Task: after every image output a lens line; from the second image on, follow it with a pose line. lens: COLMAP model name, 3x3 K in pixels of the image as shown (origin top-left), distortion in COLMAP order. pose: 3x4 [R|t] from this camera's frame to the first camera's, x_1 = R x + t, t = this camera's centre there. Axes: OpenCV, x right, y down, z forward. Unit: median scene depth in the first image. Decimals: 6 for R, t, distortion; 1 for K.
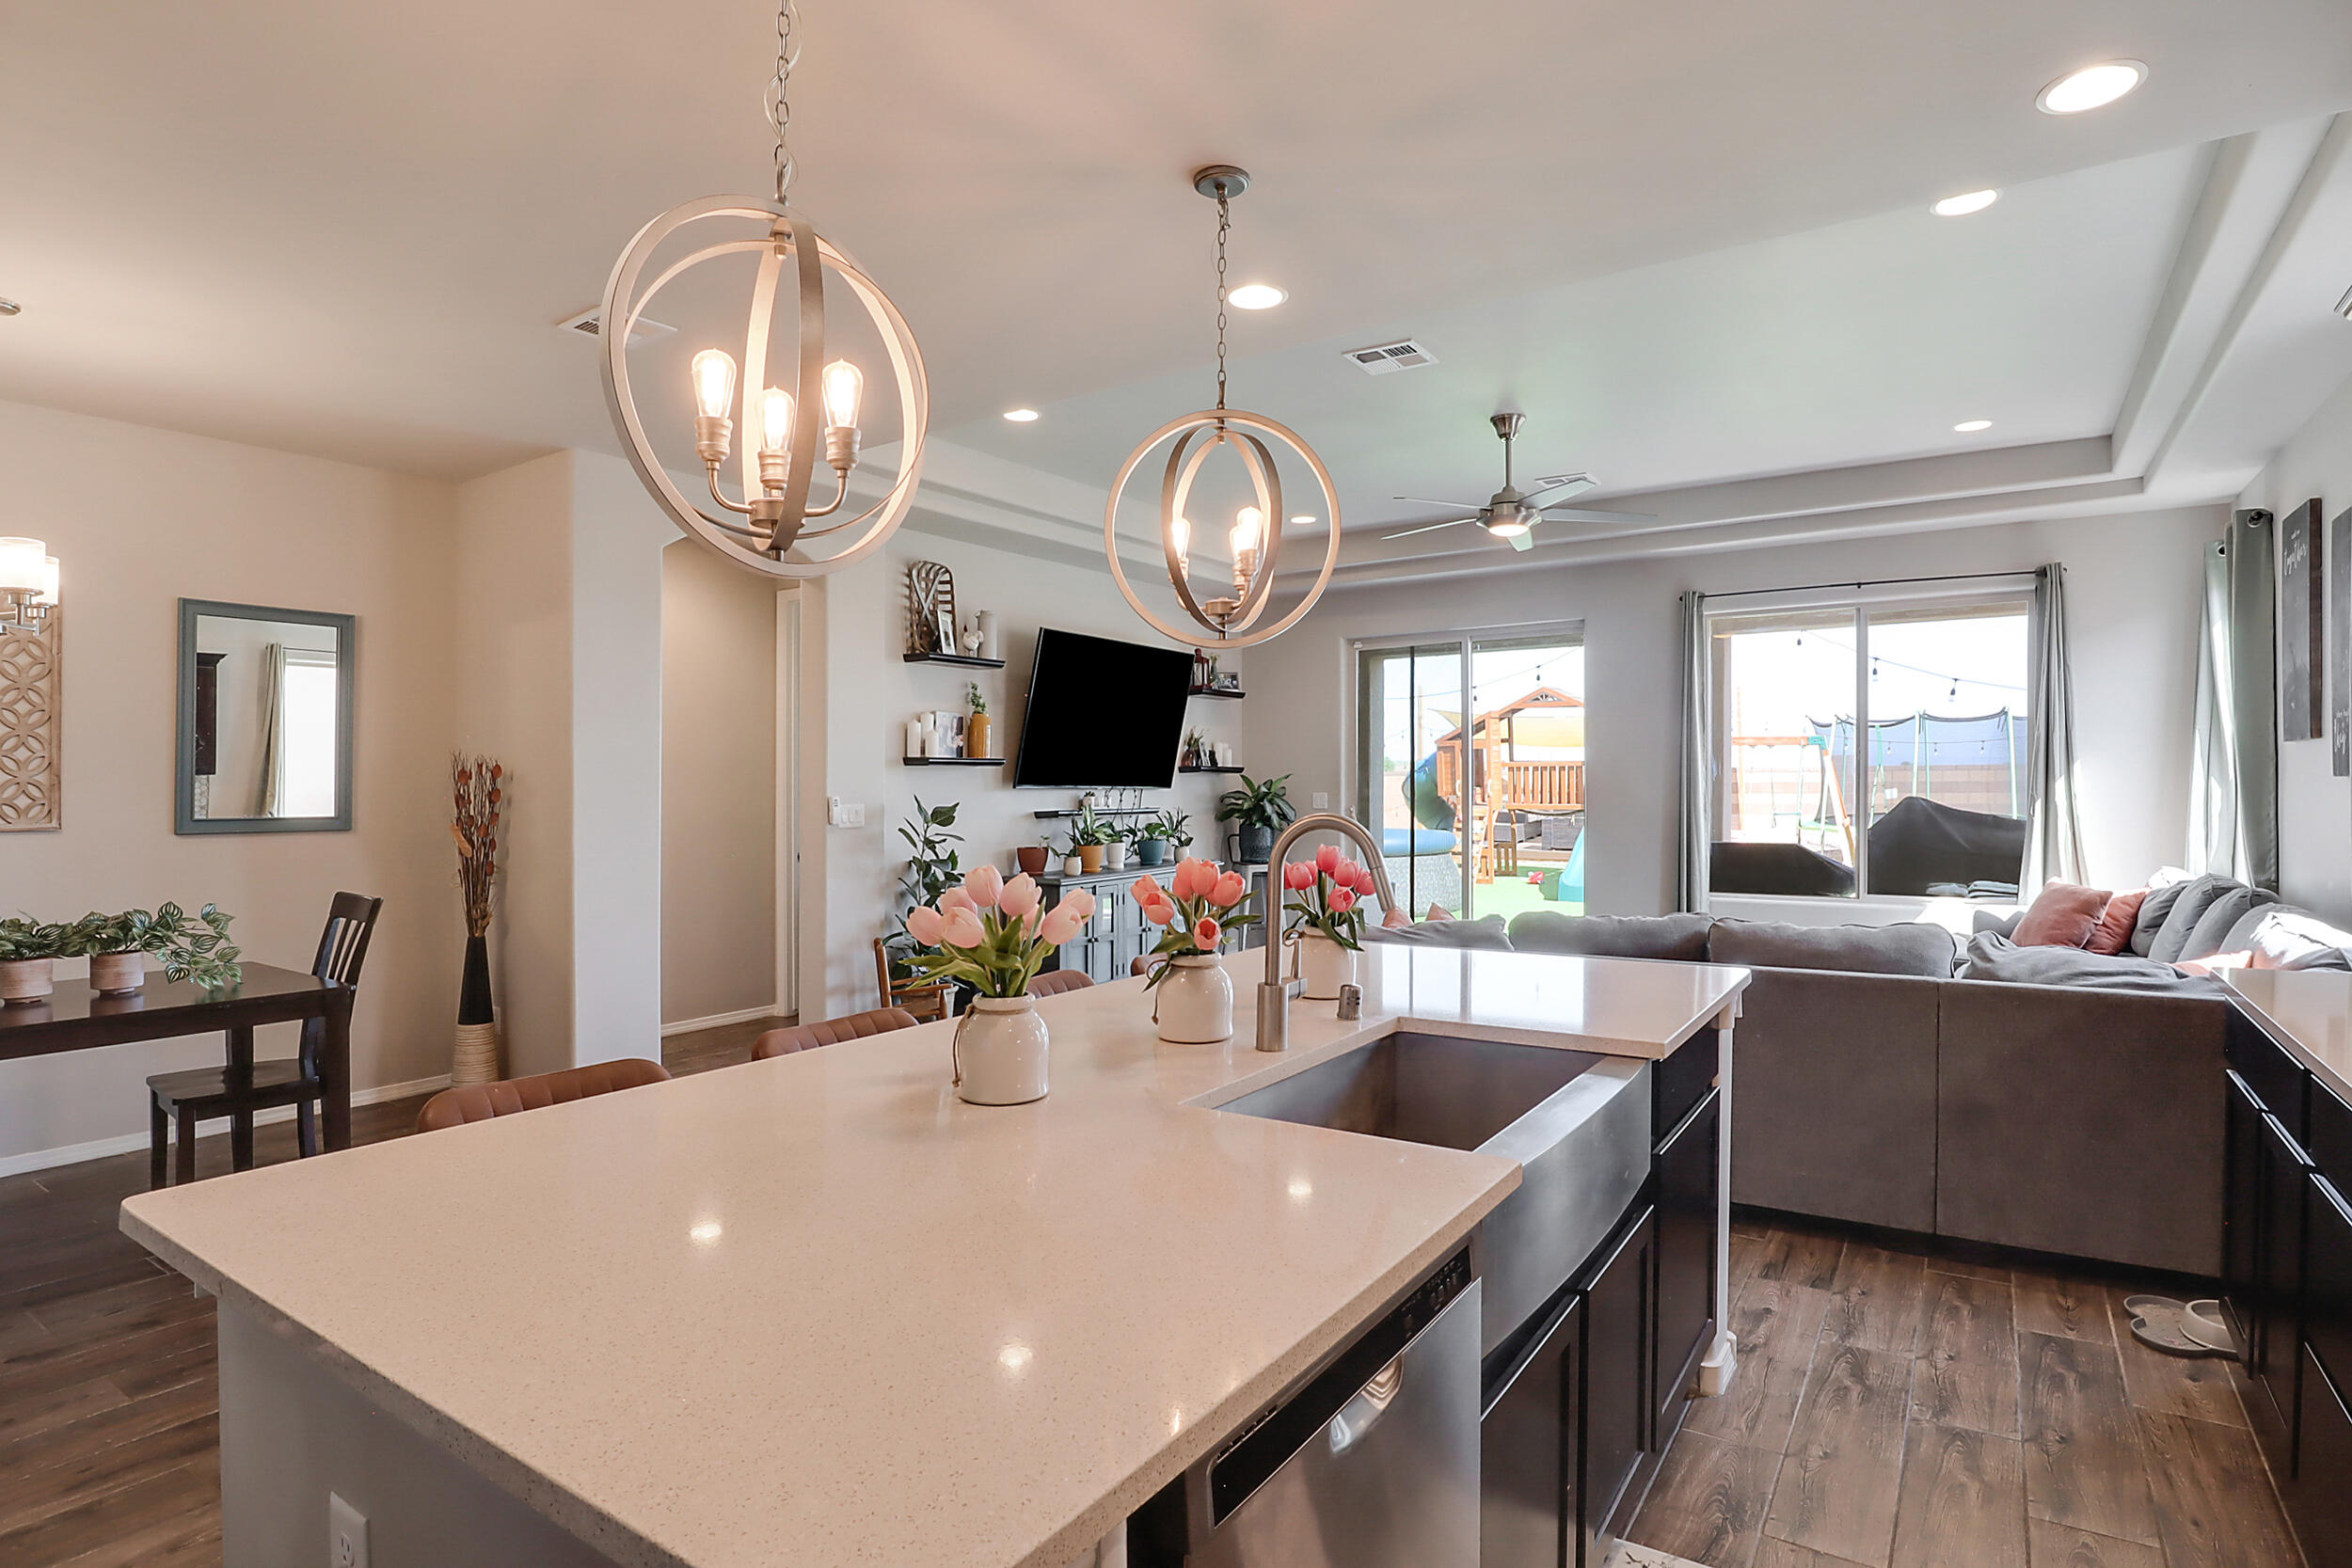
lens RADIAL K [[1197.2, 0, 1187.1], [0, 1197.2, 770.7], [0, 0, 1]] dist [-0.037571, 0.007891]
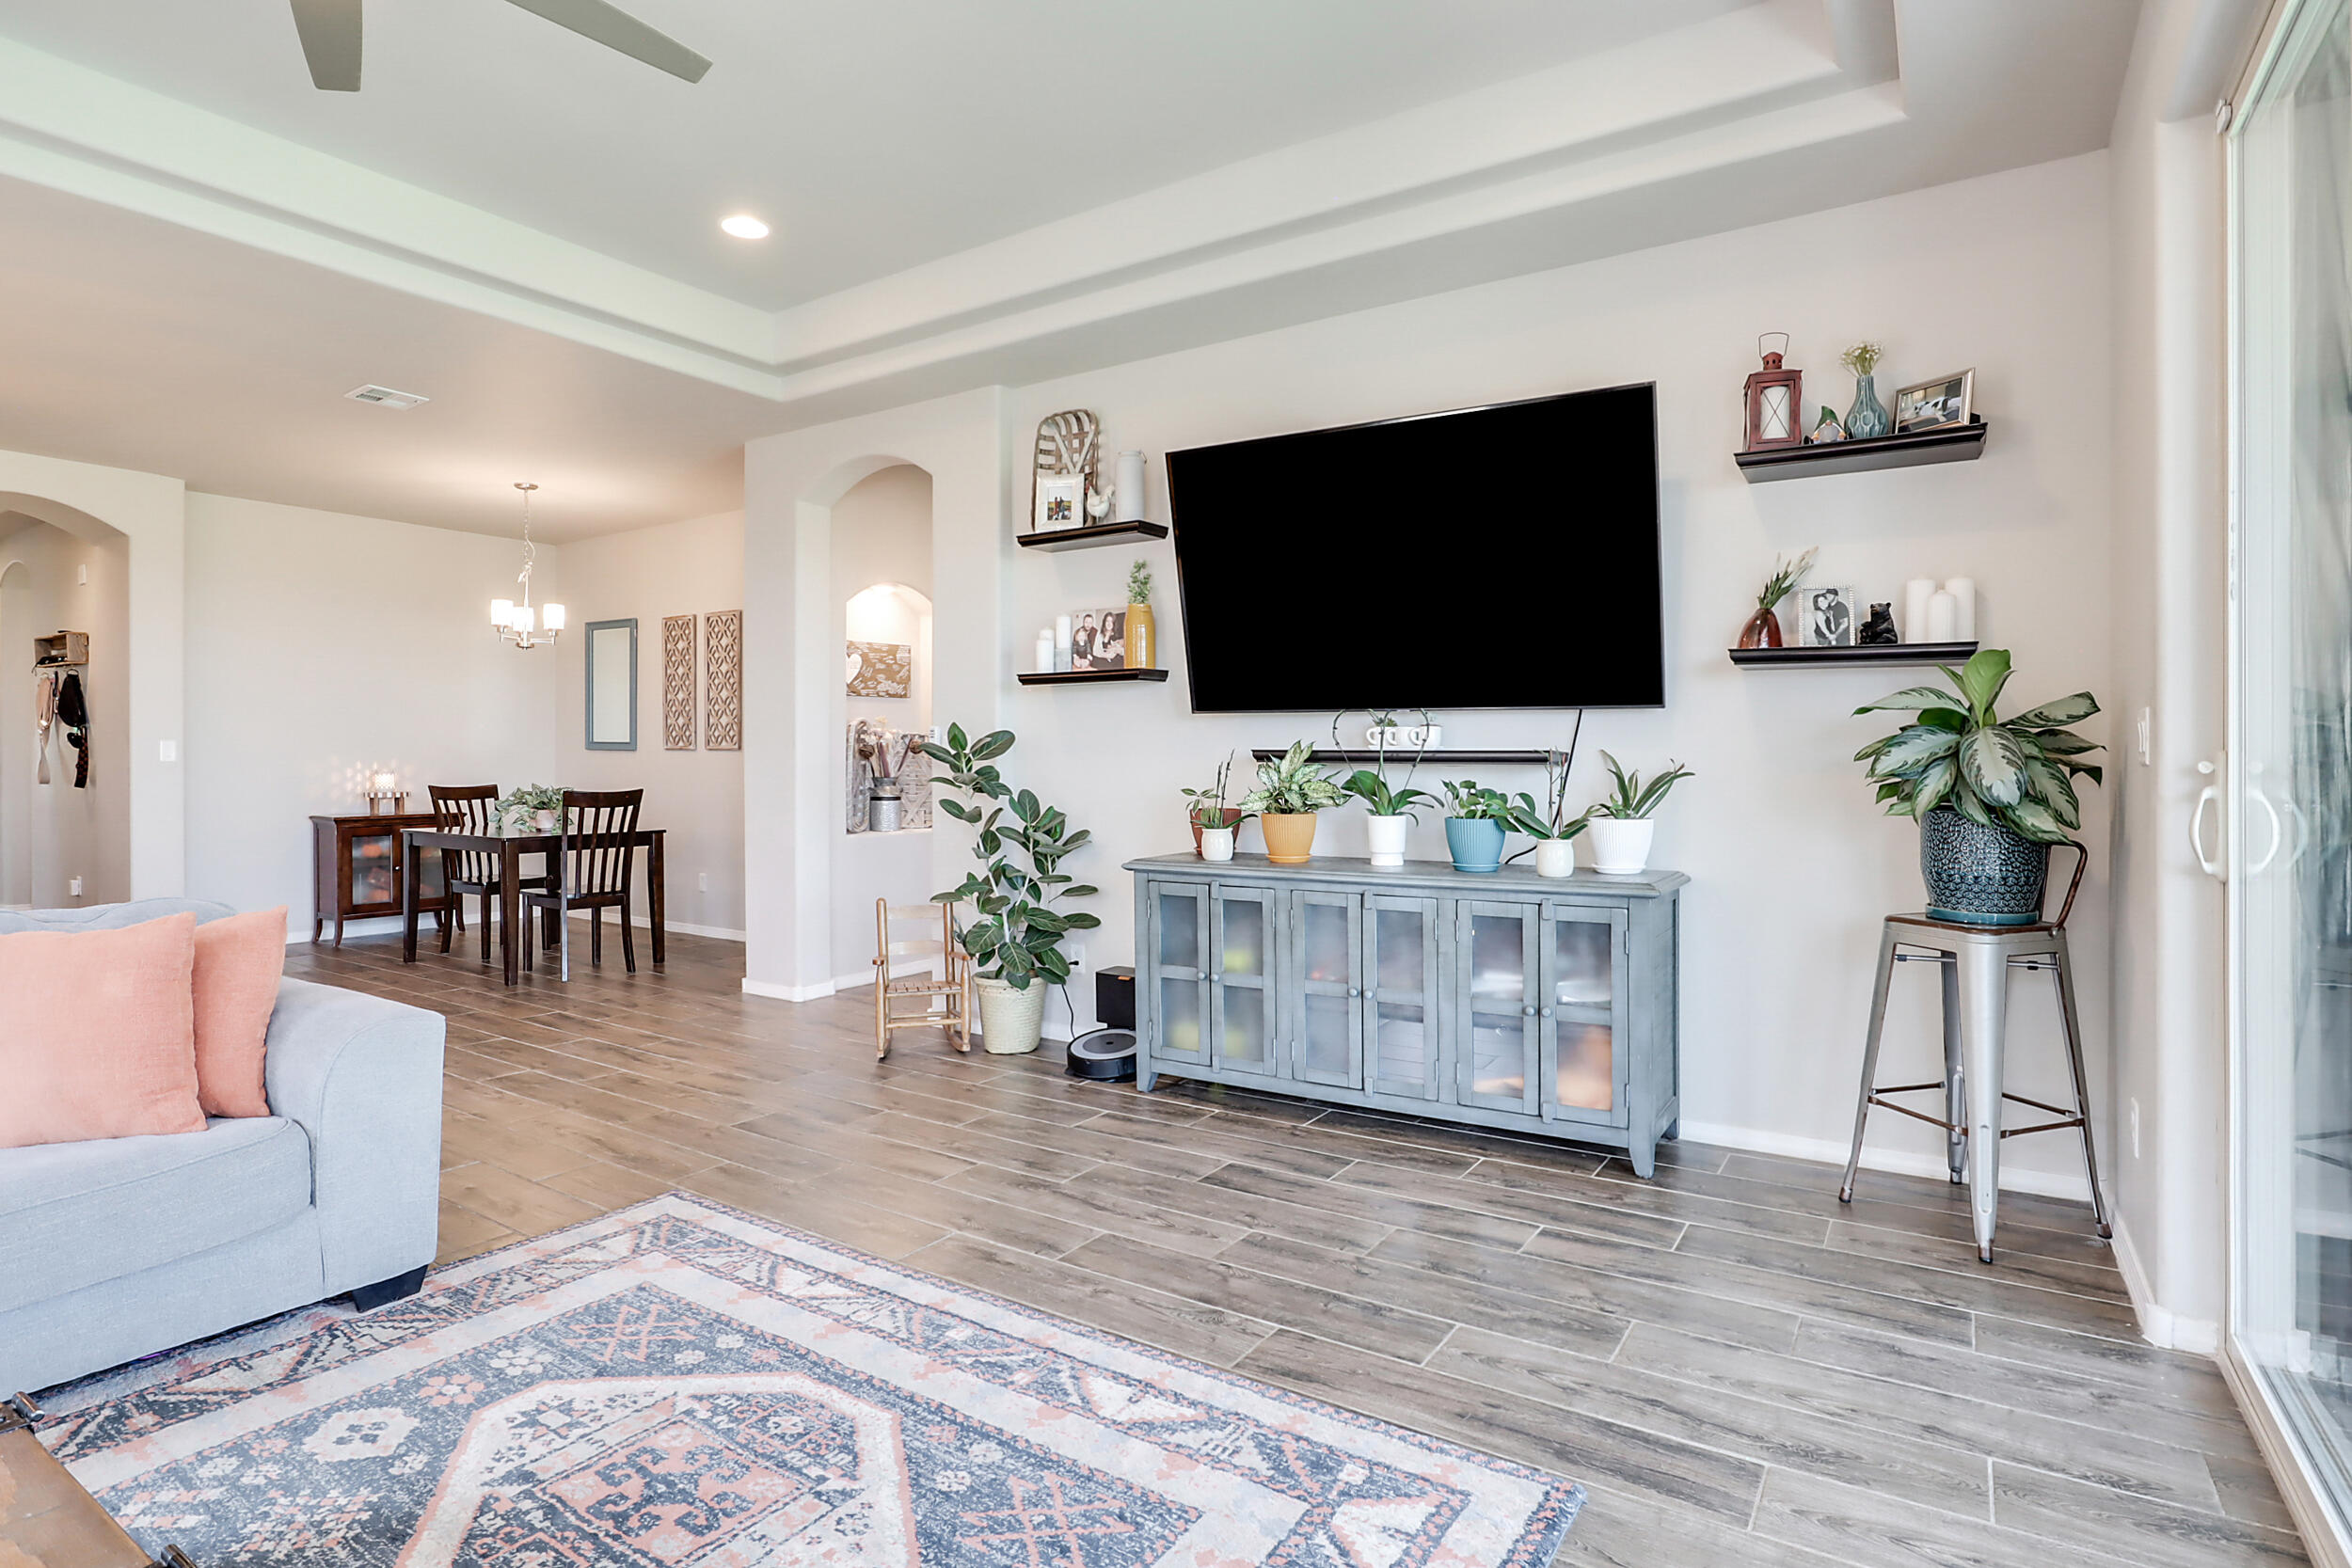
lens RADIAL K [[1197.2, 0, 1220.2], [0, 1197.2, 776.8], [0, 0, 1]] dist [-0.037571, 0.007891]
pose [[0.016875, 0.026567, -0.999505, 0.515480], [0.011578, 0.999575, 0.026765, 0.032700], [0.999791, -0.012024, 0.016560, 1.046436]]
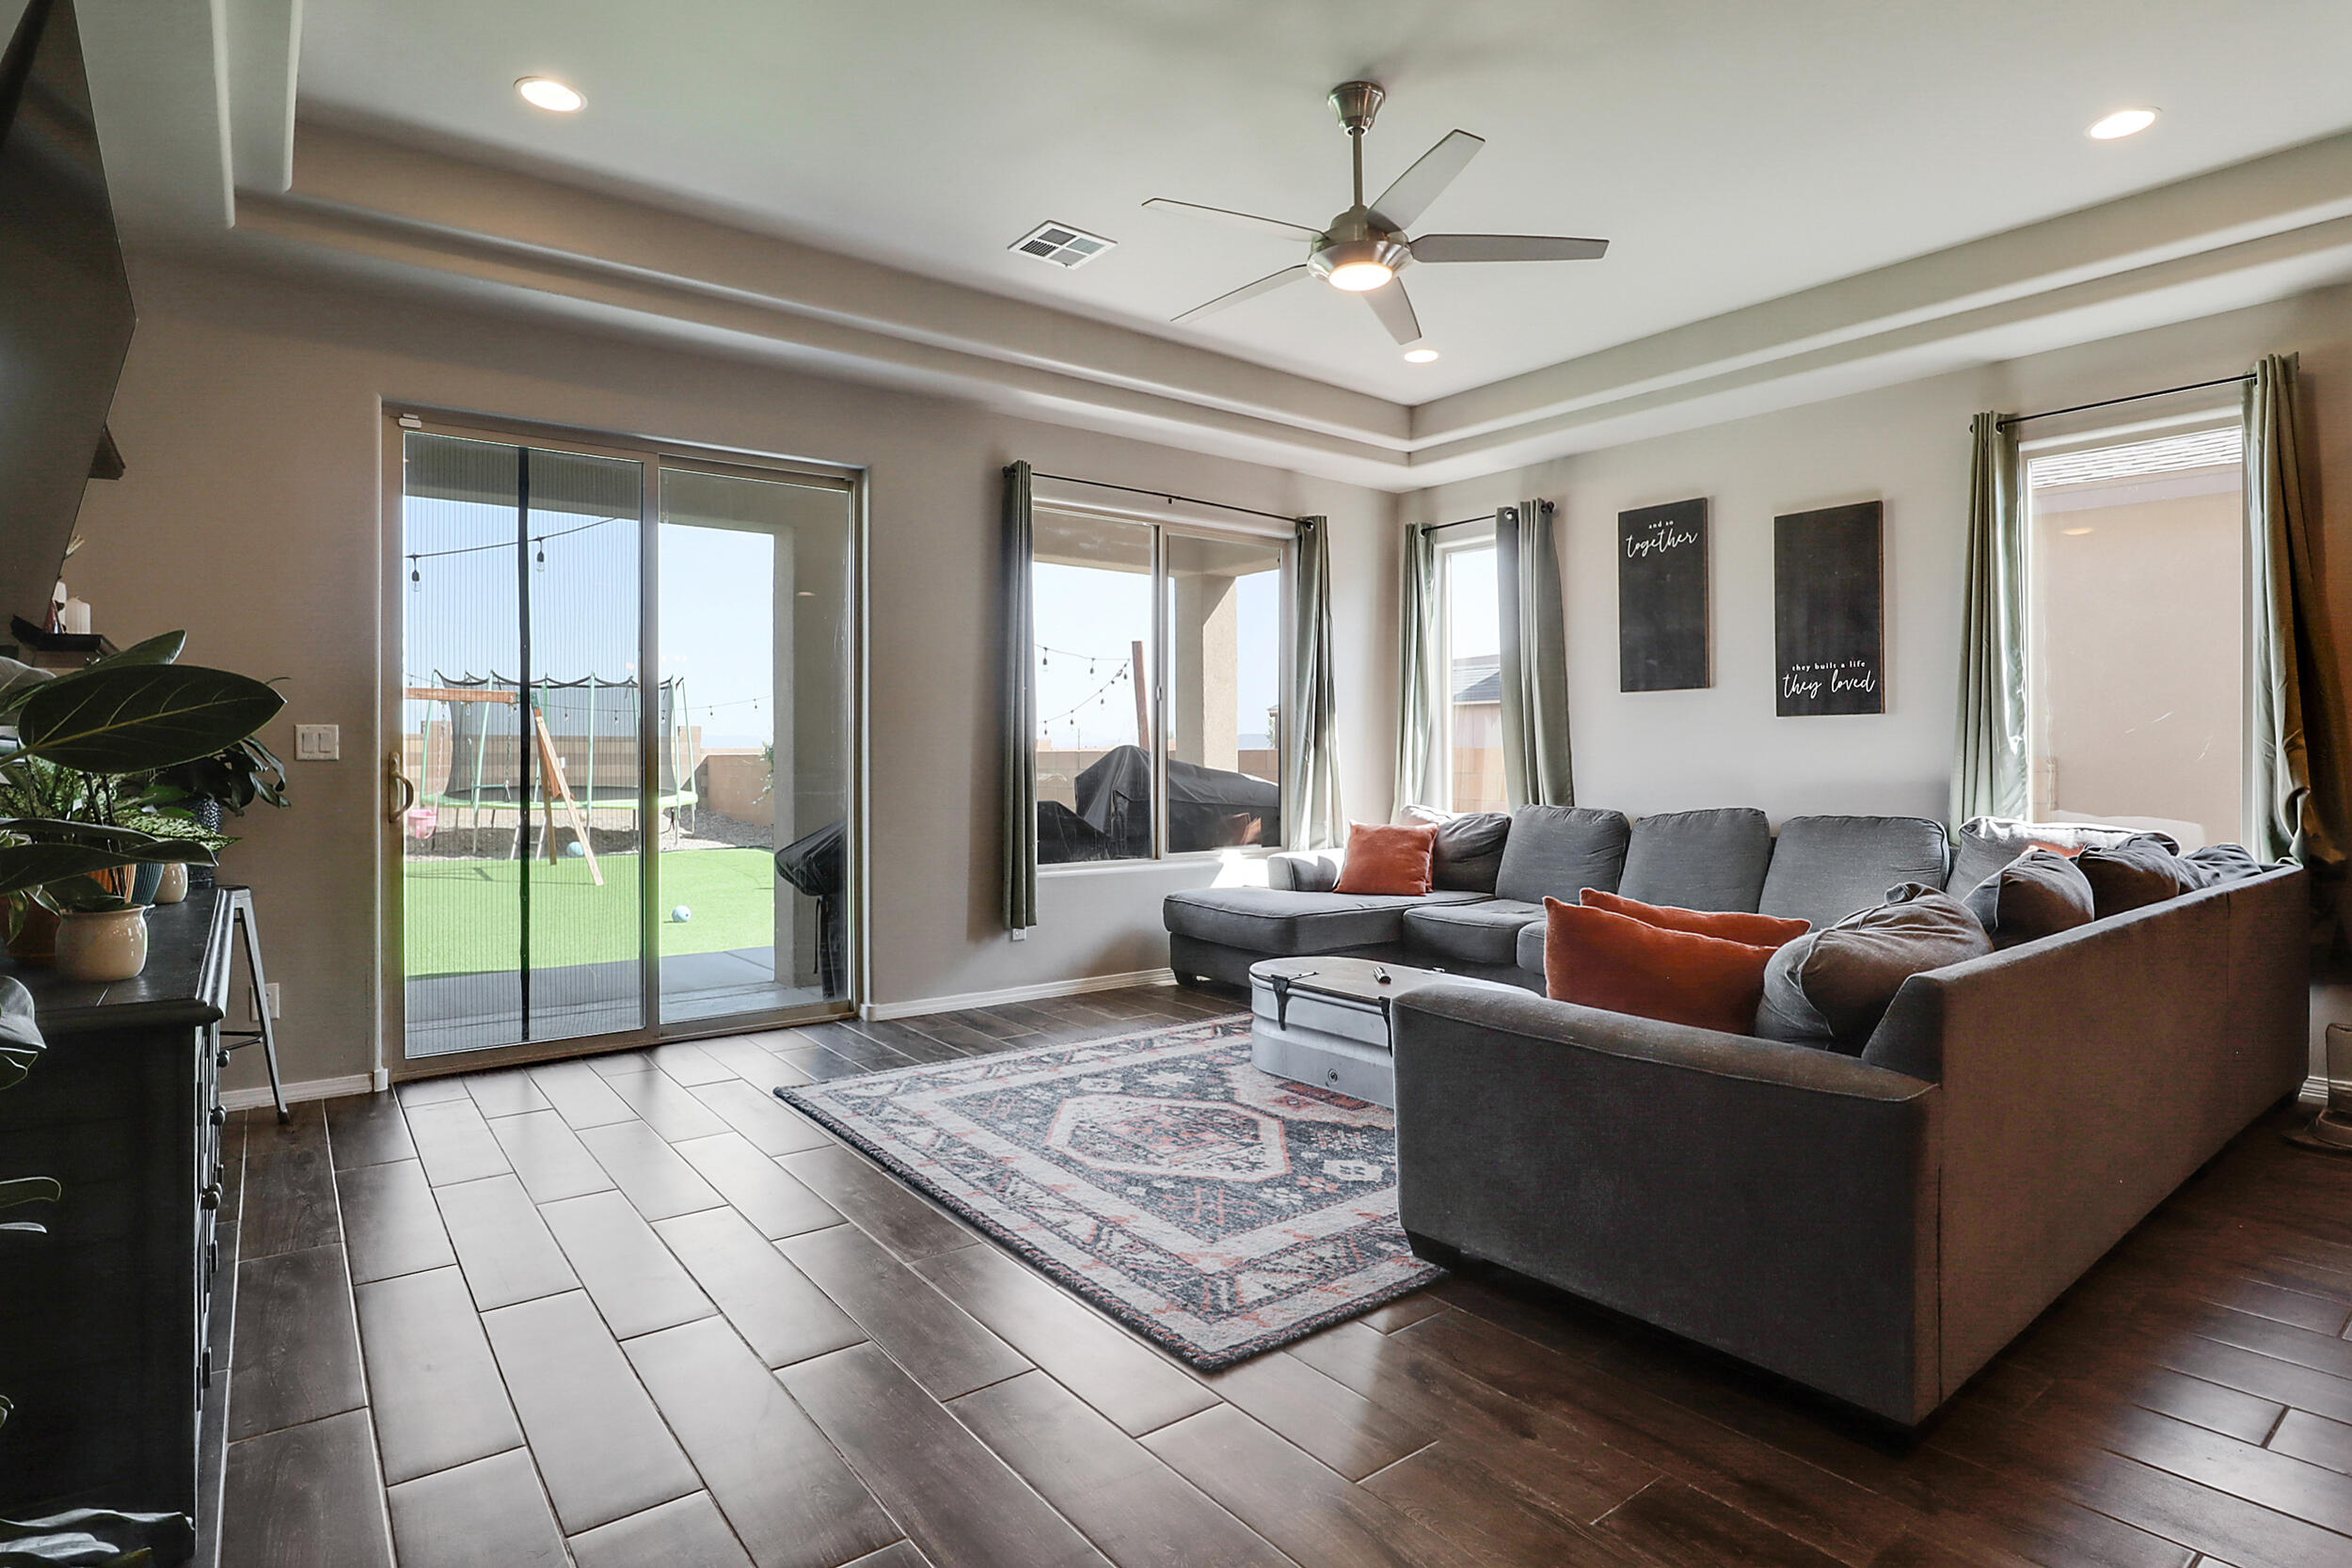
lens RADIAL K [[1197.2, 0, 1207.7], [0, 1197.2, 744.9], [0, 0, 1]] dist [-0.037571, 0.007891]
pose [[0.311168, 0.022399, 0.950091, -0.277431], [-0.015923, 0.999705, -0.018353, 0.041344], [-0.950222, -0.009417, 0.311433, 0.732039]]
